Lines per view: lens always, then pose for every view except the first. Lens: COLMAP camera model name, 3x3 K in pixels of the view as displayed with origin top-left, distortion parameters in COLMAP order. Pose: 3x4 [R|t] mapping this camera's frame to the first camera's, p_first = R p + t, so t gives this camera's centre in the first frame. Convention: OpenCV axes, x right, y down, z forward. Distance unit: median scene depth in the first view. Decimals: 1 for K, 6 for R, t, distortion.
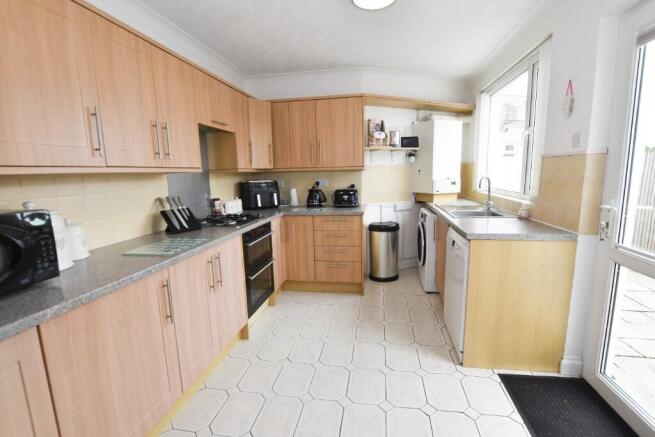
lens RADIAL K [[303.5, 0, 327.5], [0, 303.5, 218.5], [0, 0, 1]] dist [-0.032032, 0.000155]
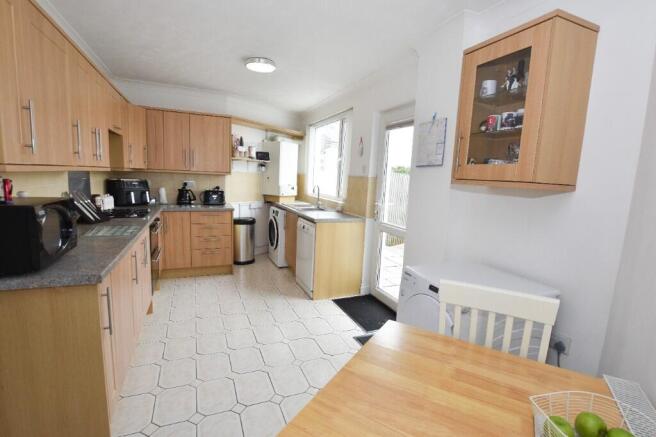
lens RADIAL K [[302.9, 0, 328.0], [0, 302.9, 218.5], [0, 0, 1]] dist [0.002363, 0.000174]
pose [[0.835966, -0.014590, 0.548587, -0.236120], [0.019348, 0.999809, -0.002894, 0.030256], [-0.548440, 0.013033, 0.836088, -0.274342]]
